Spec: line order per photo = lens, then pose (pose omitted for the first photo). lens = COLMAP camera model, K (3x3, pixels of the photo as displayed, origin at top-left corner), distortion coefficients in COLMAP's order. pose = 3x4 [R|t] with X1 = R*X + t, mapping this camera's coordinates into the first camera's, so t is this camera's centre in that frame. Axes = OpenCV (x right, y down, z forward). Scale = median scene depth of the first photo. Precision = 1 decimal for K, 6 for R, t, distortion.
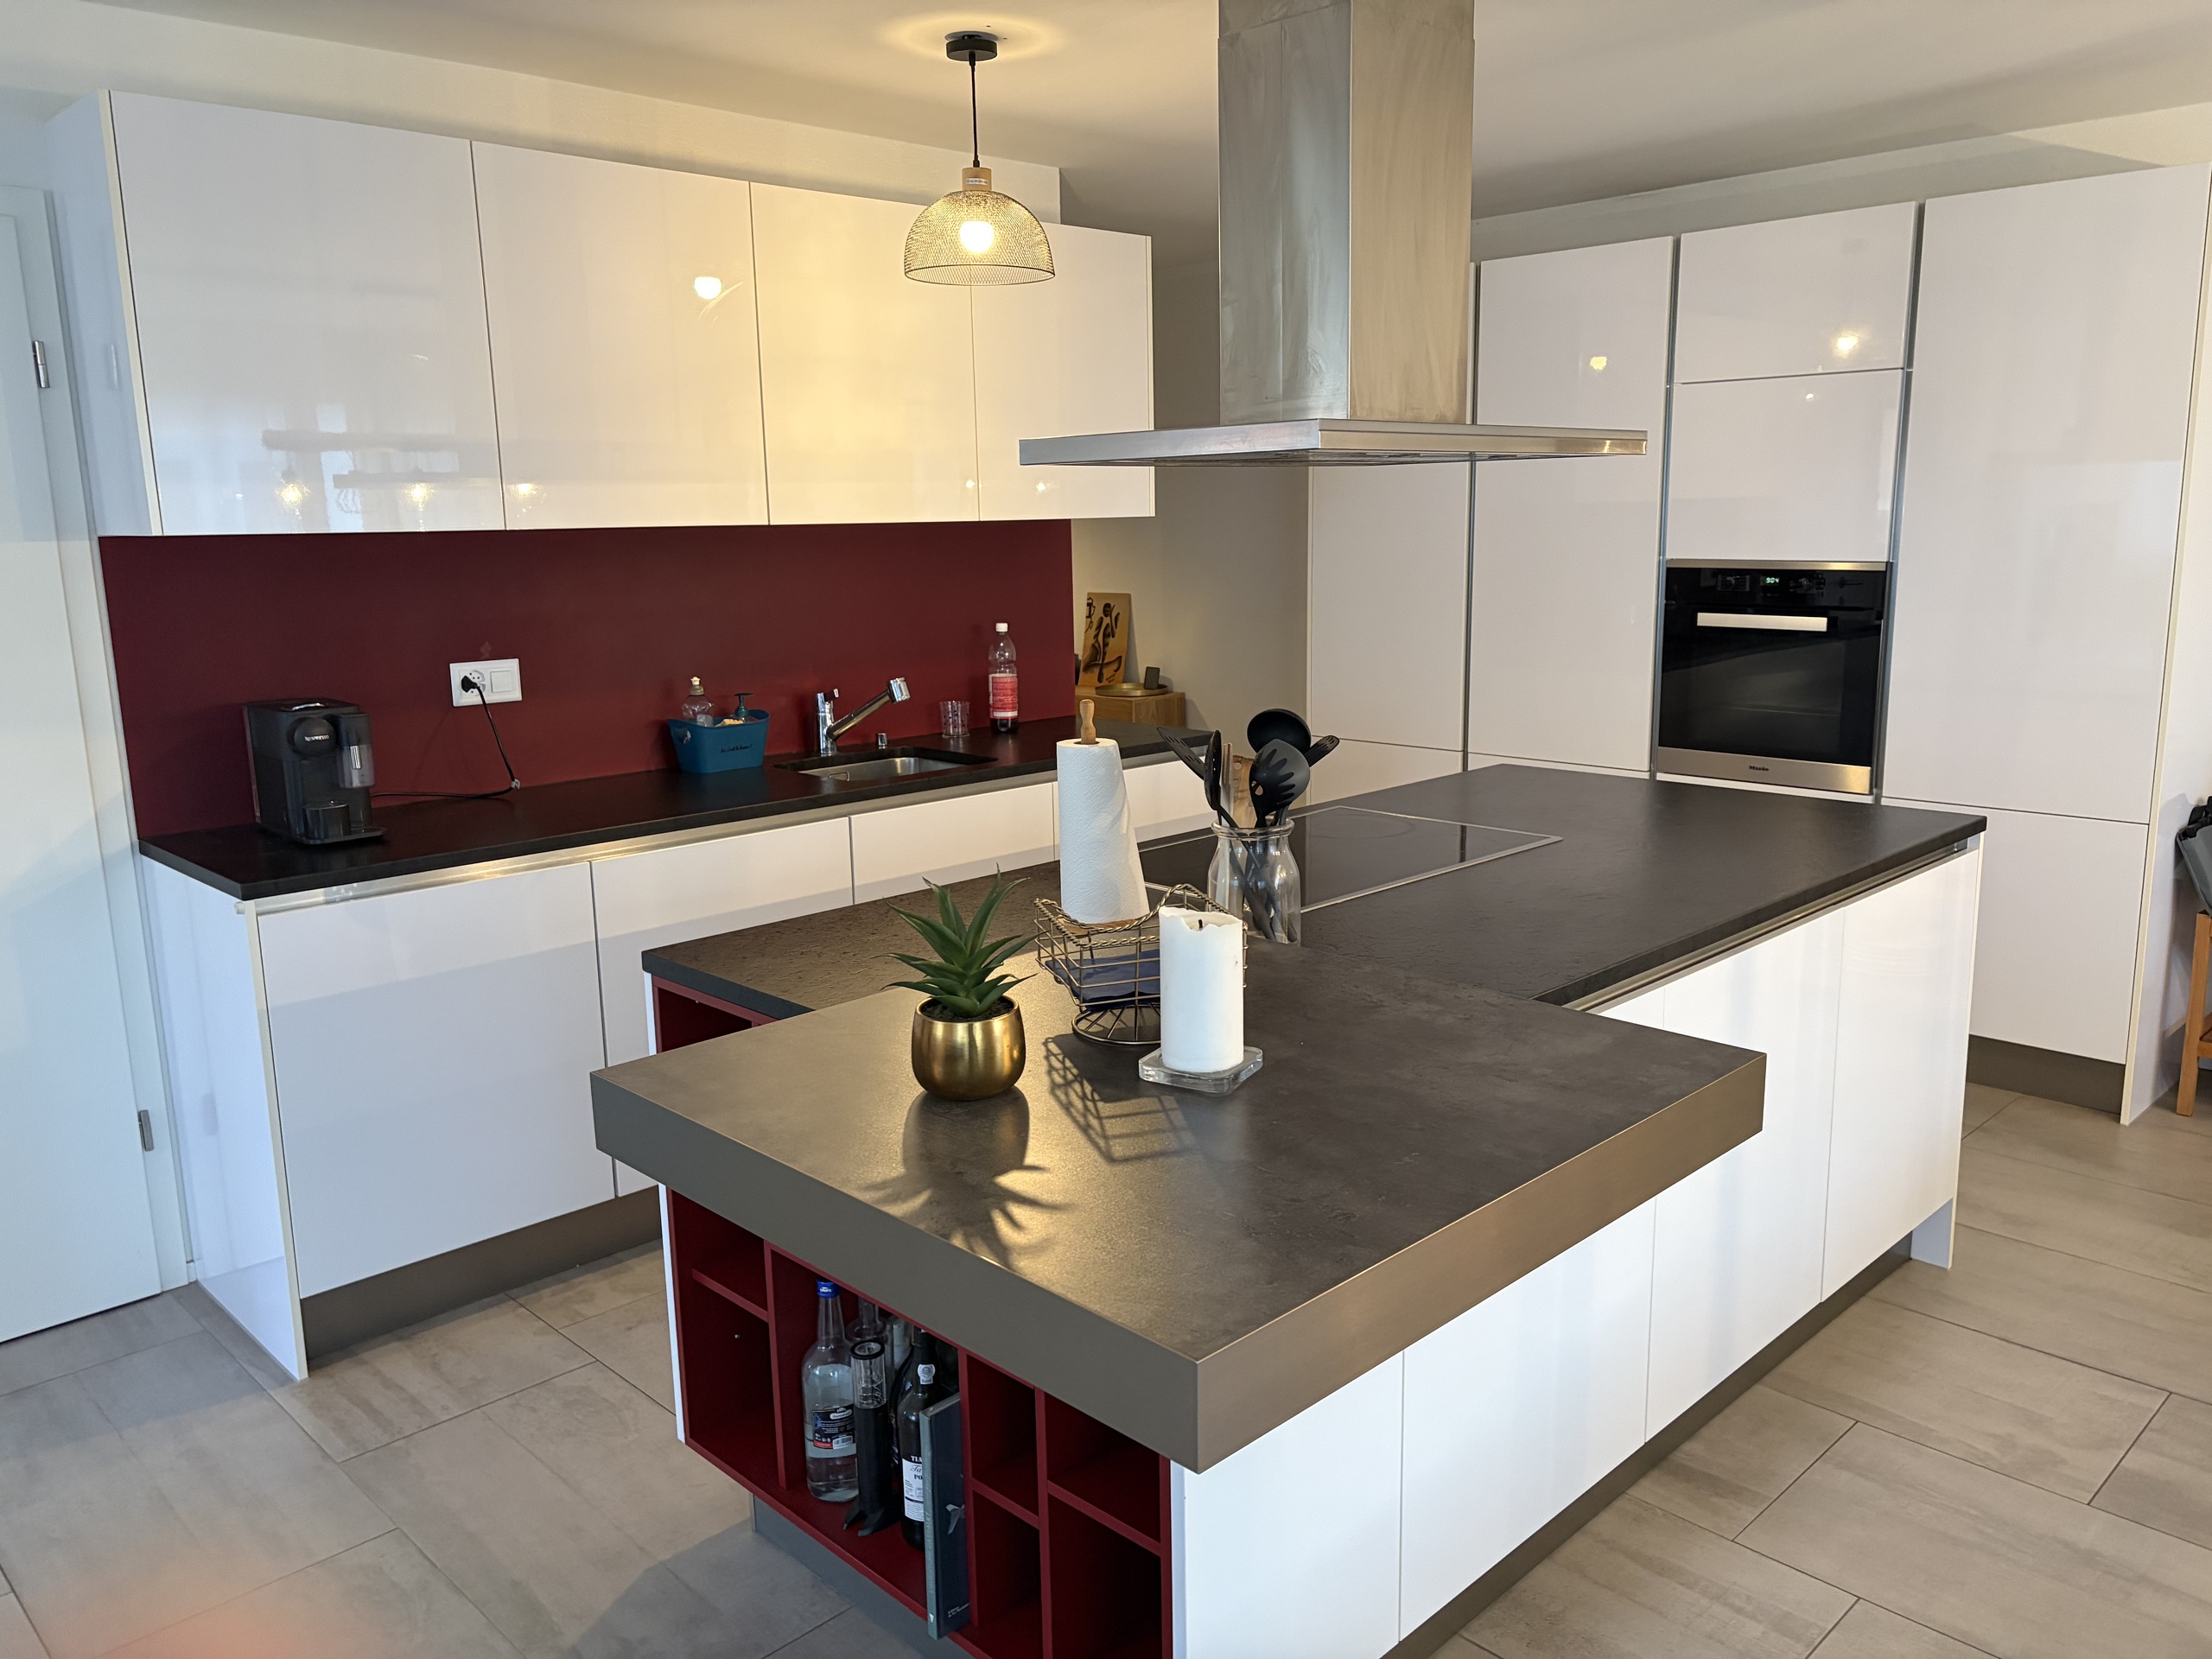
lens RADIAL K [[1653.1, 0, 1121.4], [0, 1653.1, 832.4], [0, 0, 1]] dist [0.049615, -0.055416]
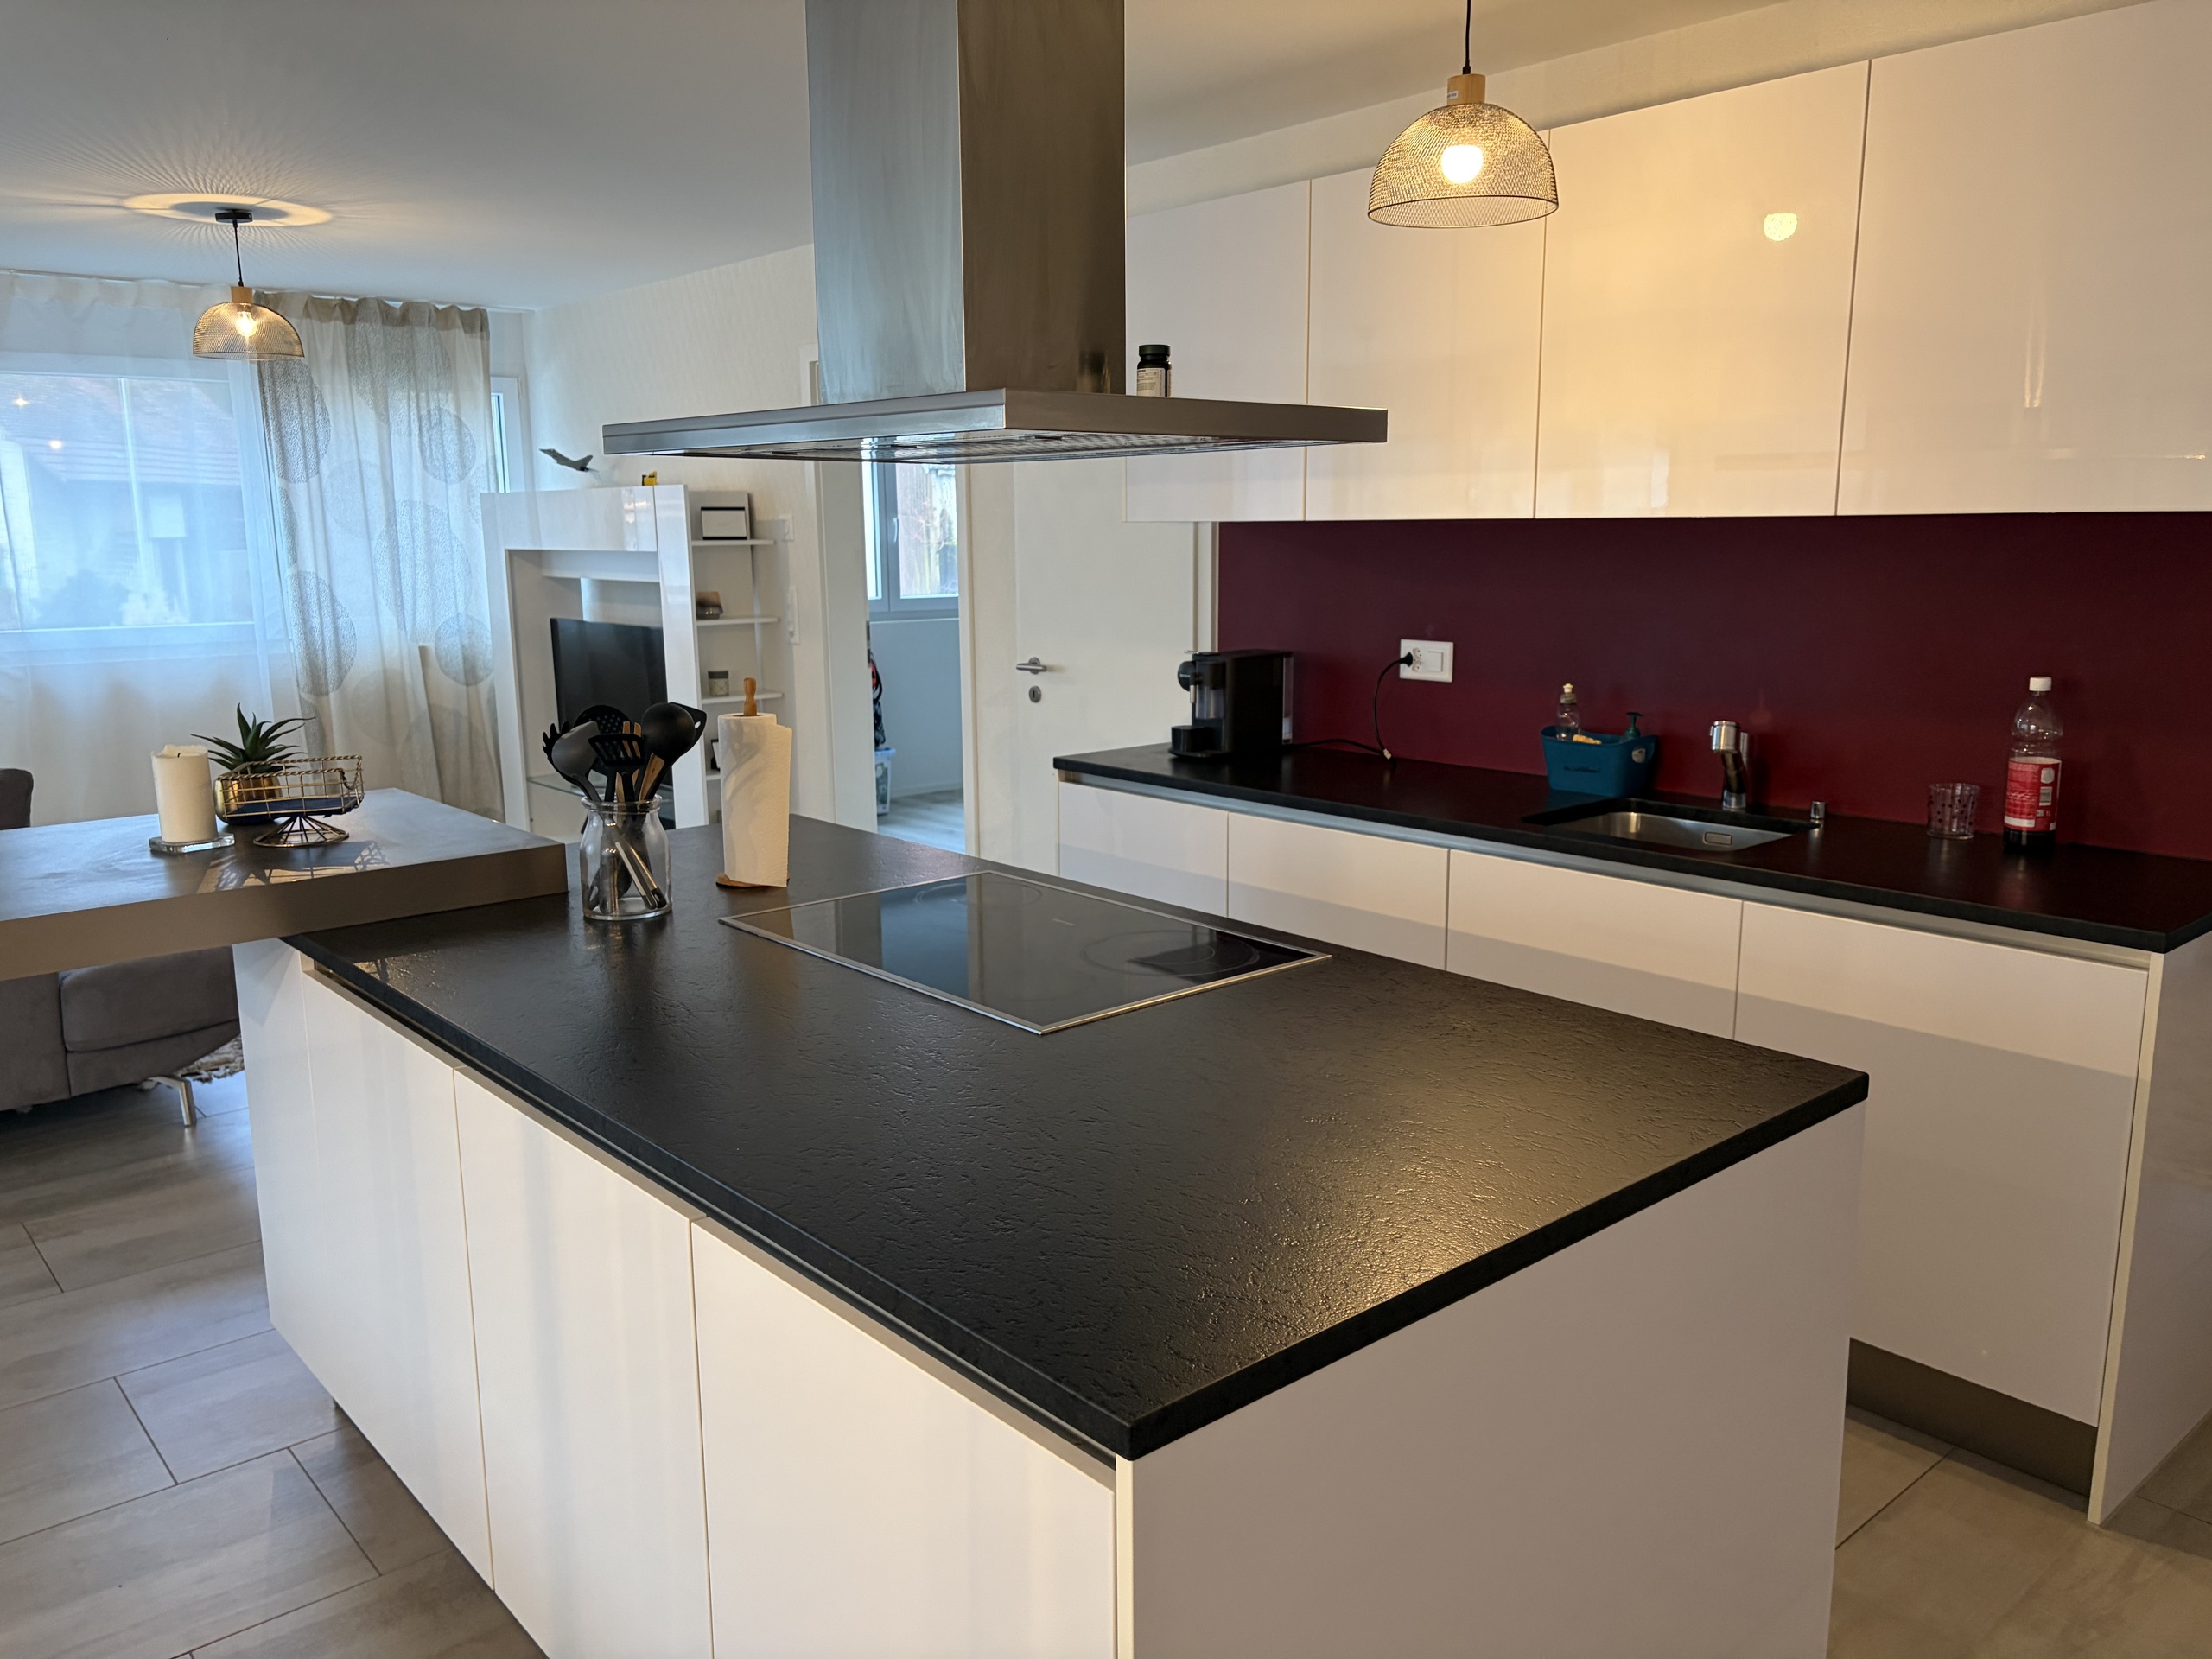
lens RADIAL K [[1653.1, 0, 1109.5], [0, 1653.1, 824.8], [0, 0, 1]] dist [0.049615, -0.055416]
pose [[-0.057998, 0.198122, -0.978460, 0.779221], [-0.182185, 0.961551, 0.205497, -0.188392], [0.981552, 0.190179, -0.019673, 0.922621]]
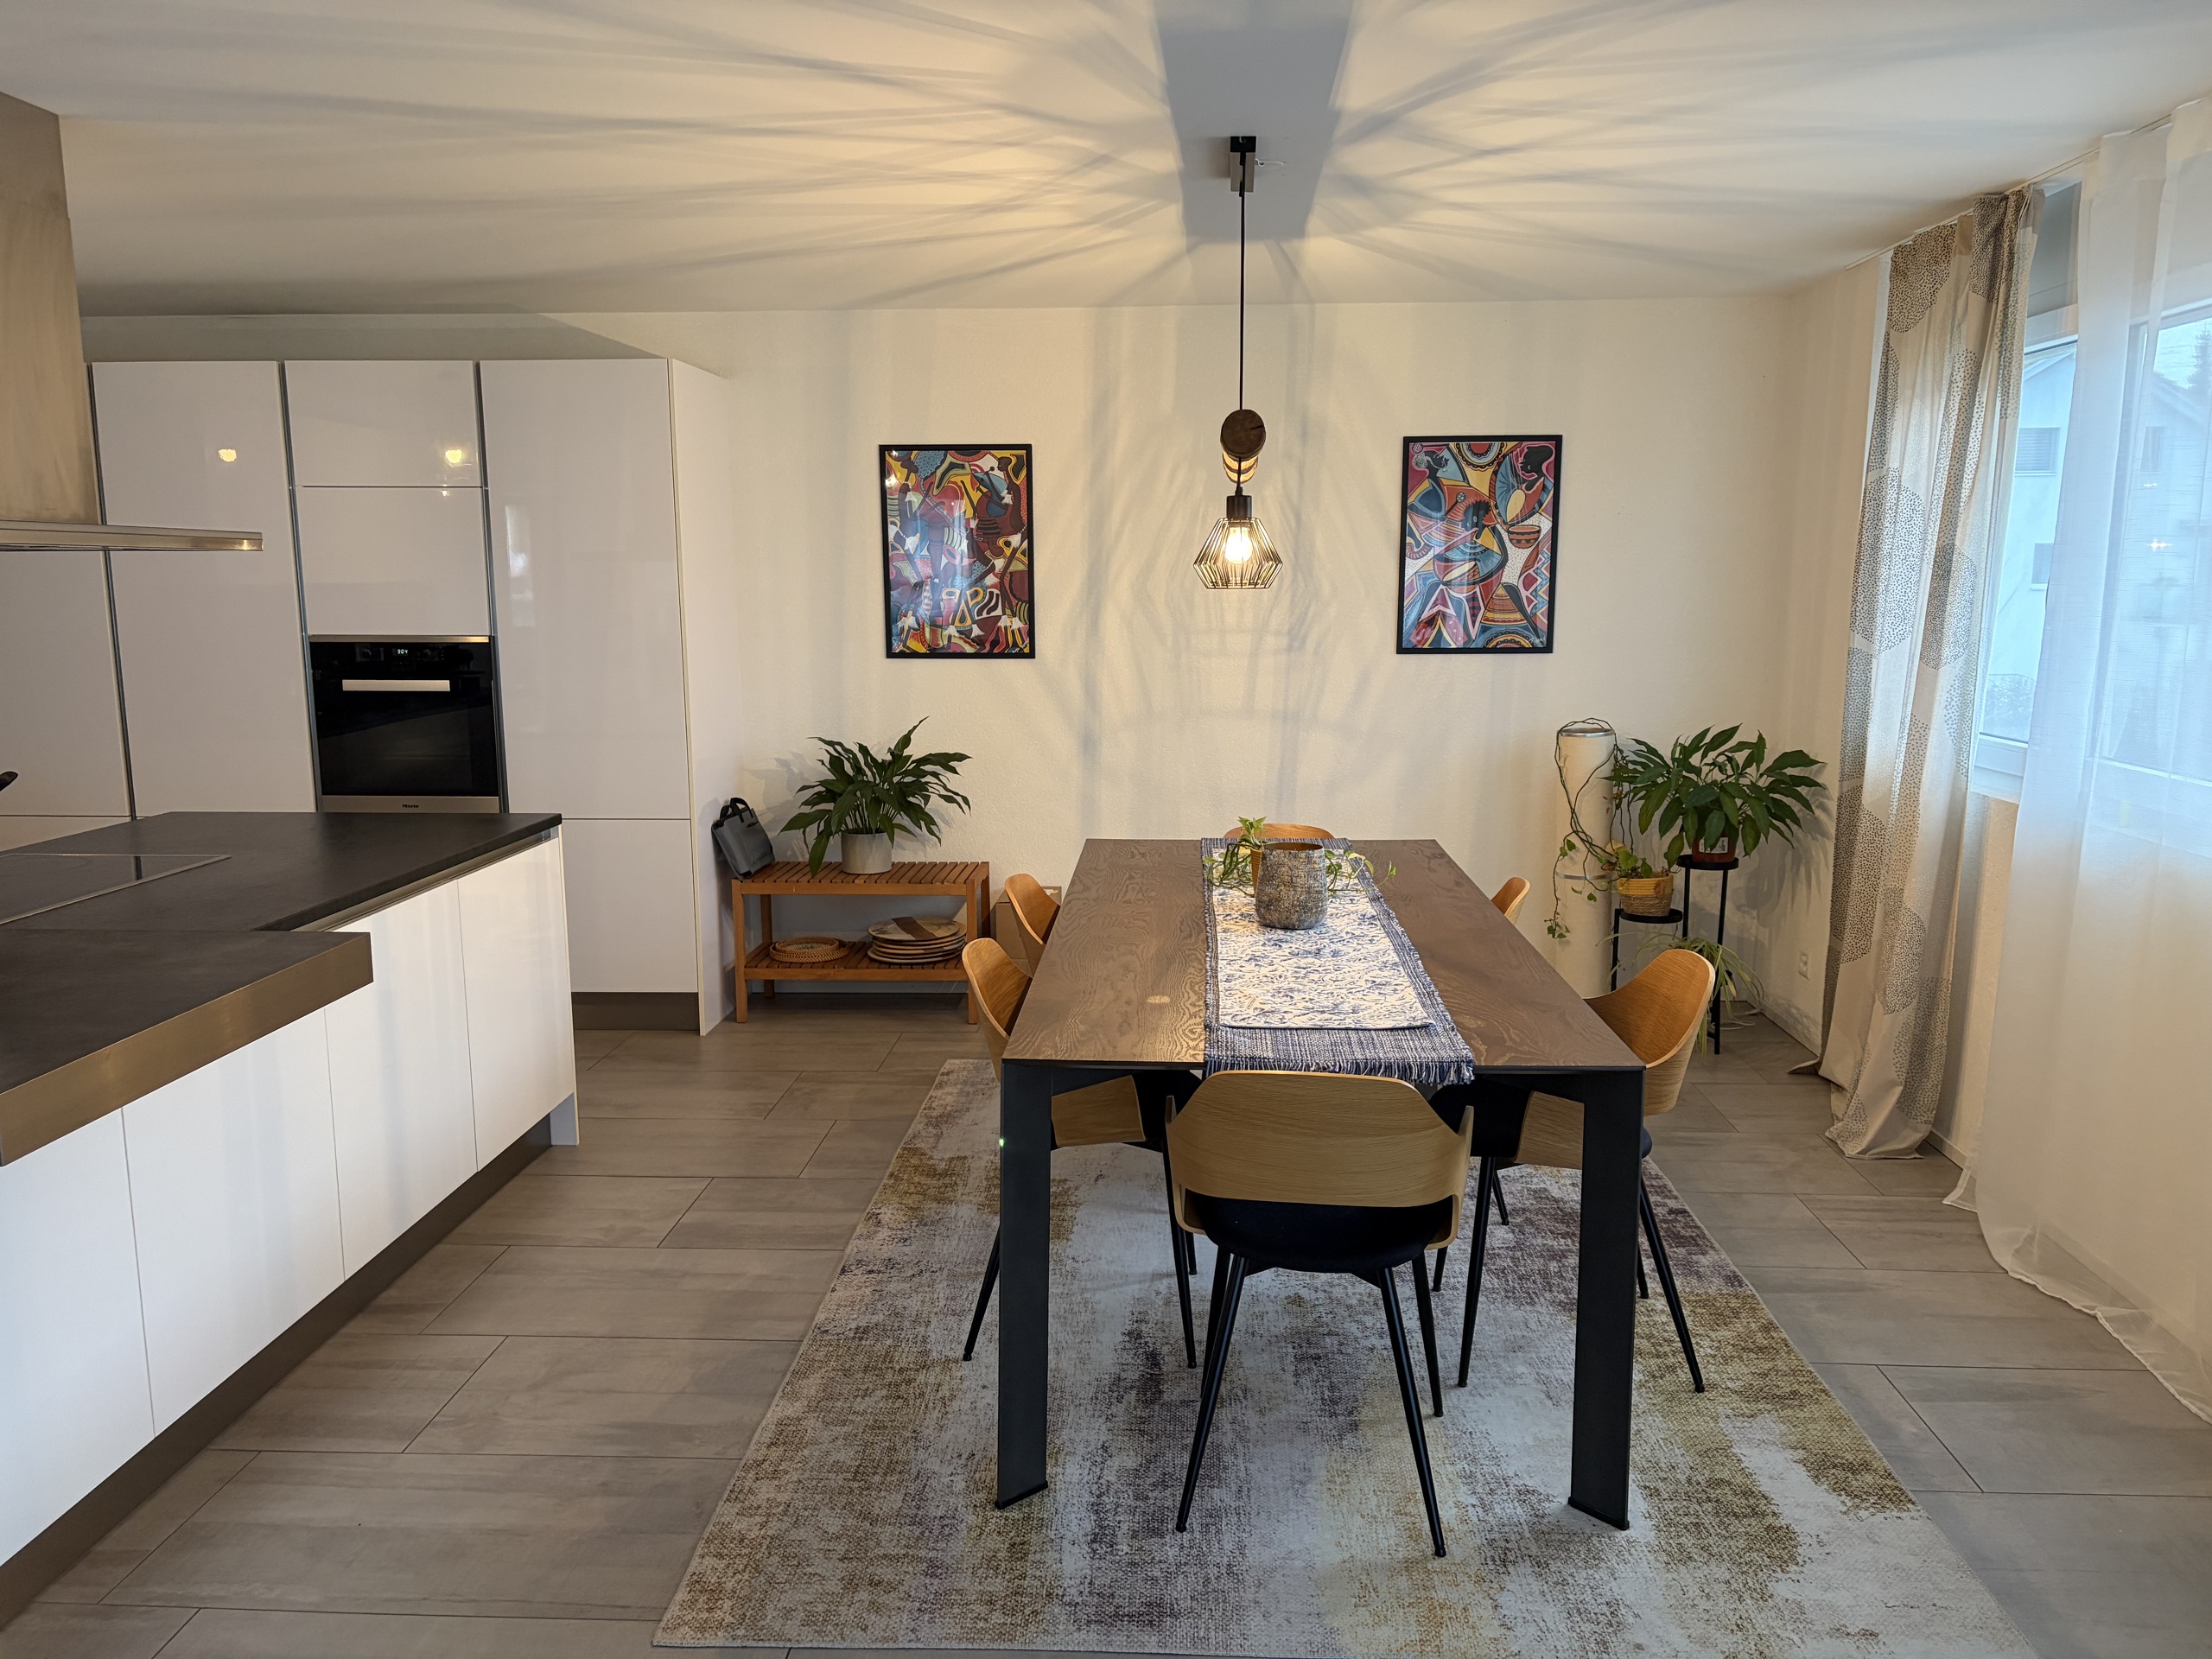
lens RADIAL K [[1653.1, 0, 1119.4], [0, 1653.1, 840.4], [0, 0, 1]] dist [0.049615, -0.055416]
pose [[0.735781, -0.091003, 0.671077, -0.072709], [0.119321, 0.992848, 0.003811, 0.059798], [-0.666624, 0.077269, 0.741378, -0.331720]]
